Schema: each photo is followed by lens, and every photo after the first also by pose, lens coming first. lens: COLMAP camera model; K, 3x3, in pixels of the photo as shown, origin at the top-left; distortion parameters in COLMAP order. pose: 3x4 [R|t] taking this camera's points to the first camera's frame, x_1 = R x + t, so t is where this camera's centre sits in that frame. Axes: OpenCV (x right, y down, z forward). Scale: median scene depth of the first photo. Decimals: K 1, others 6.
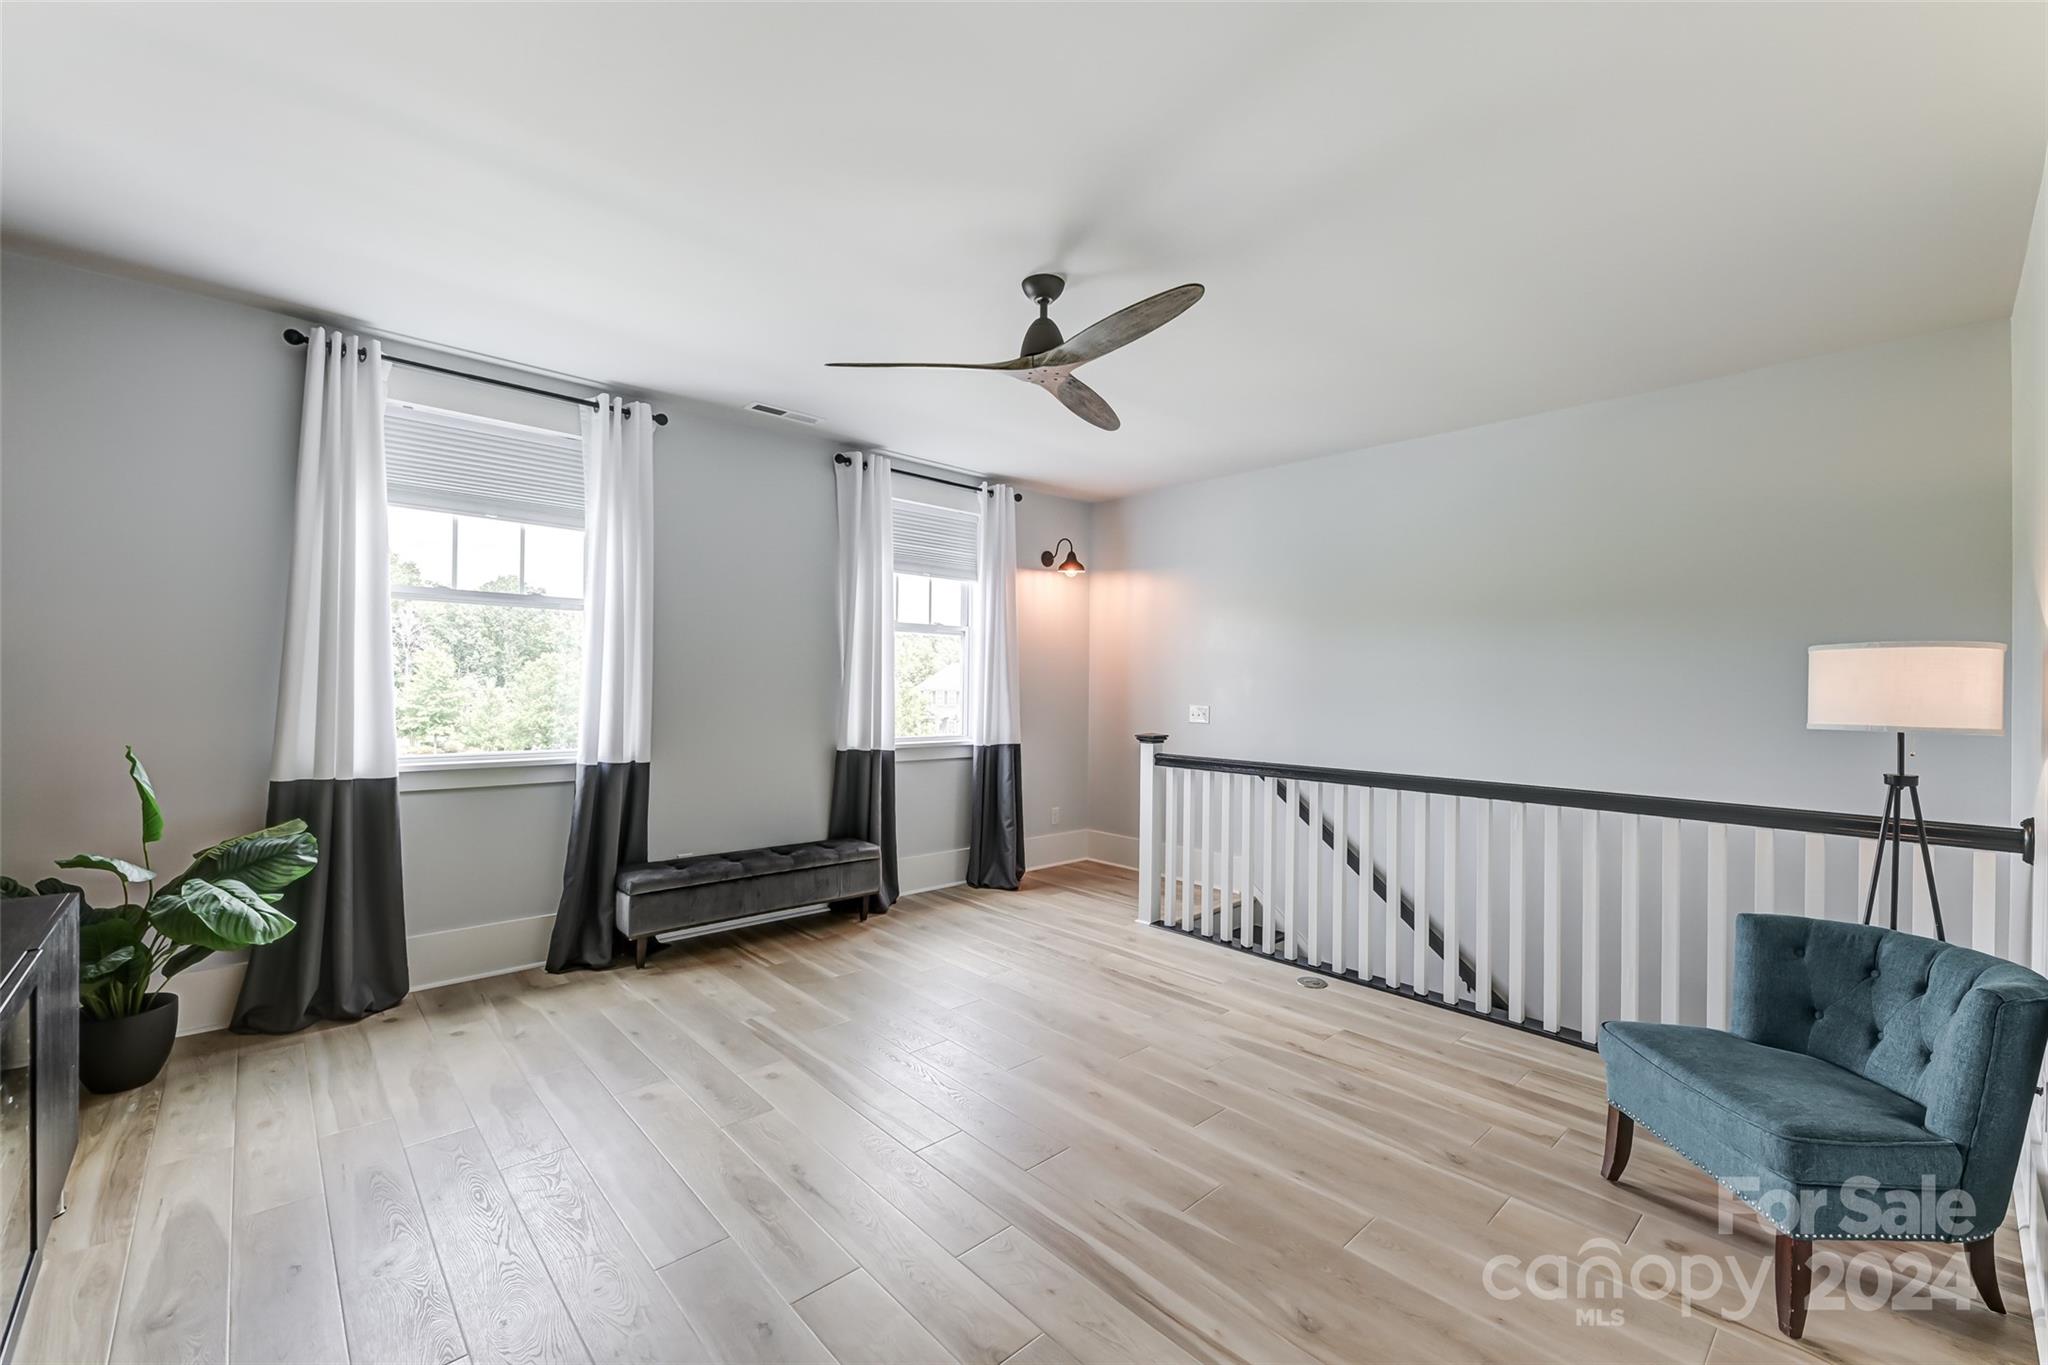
lens RADIAL K [[829.0, 0, 1026.3], [0, 829.0, 681.8], [0, 0, 1]] dist [0.017581, -0.009130]
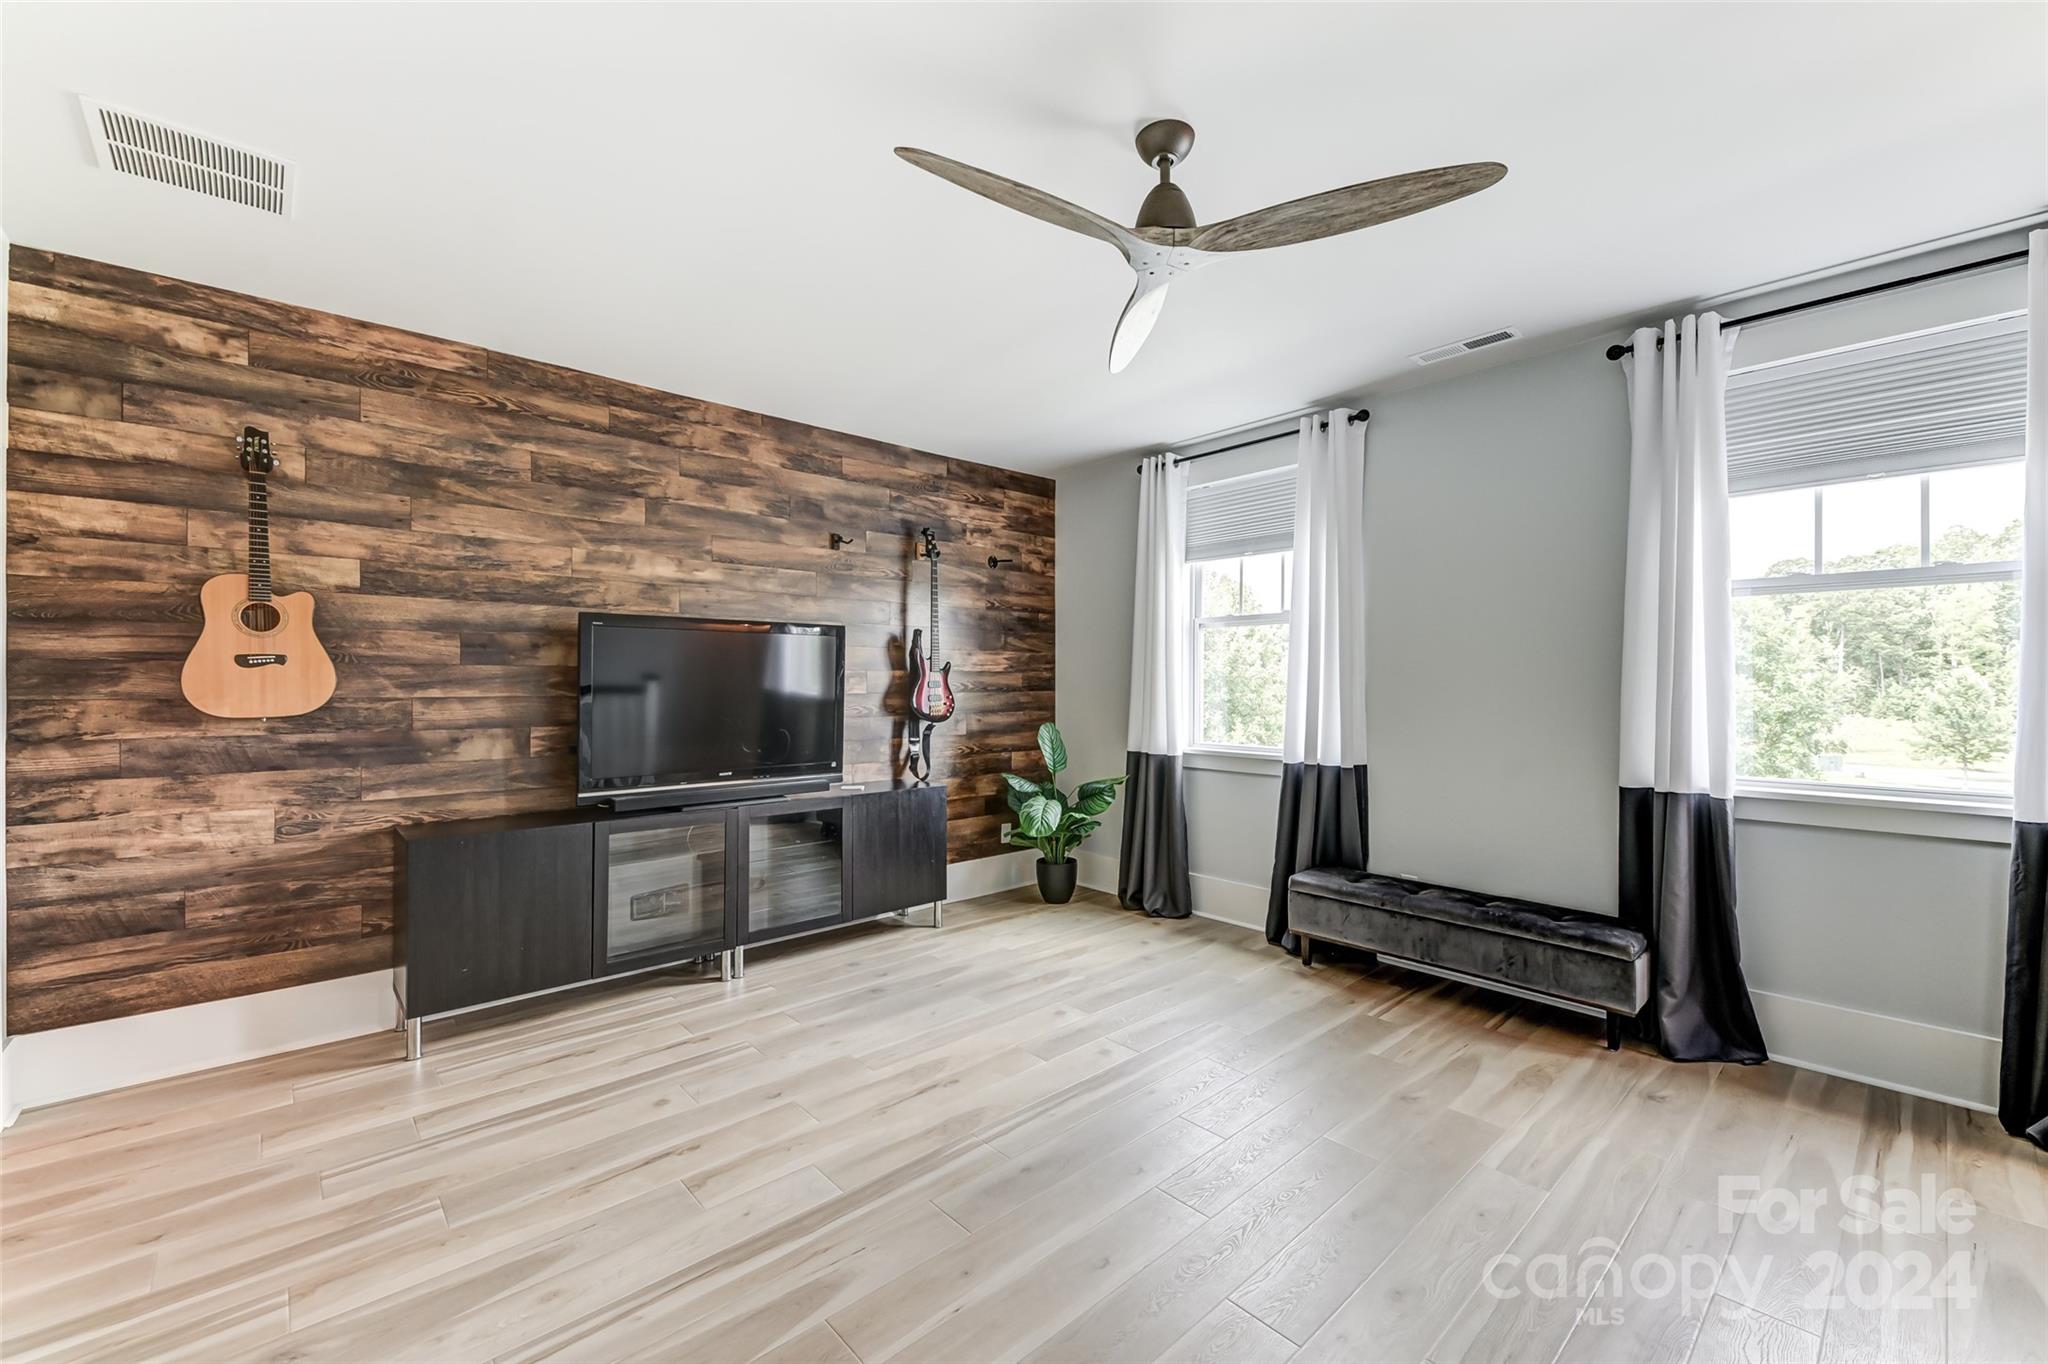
lens RADIAL K [[829.0, 0, 1026.3], [0, 829.0, 681.3], [0, 0, 1]] dist [0.017581, -0.009130]
pose [[-0.010590, -0.012316, -0.999868, 0.547761], [0.008587, 0.999886, -0.012407, 0.002267], [0.999907, -0.008718, -0.010483, 0.637069]]
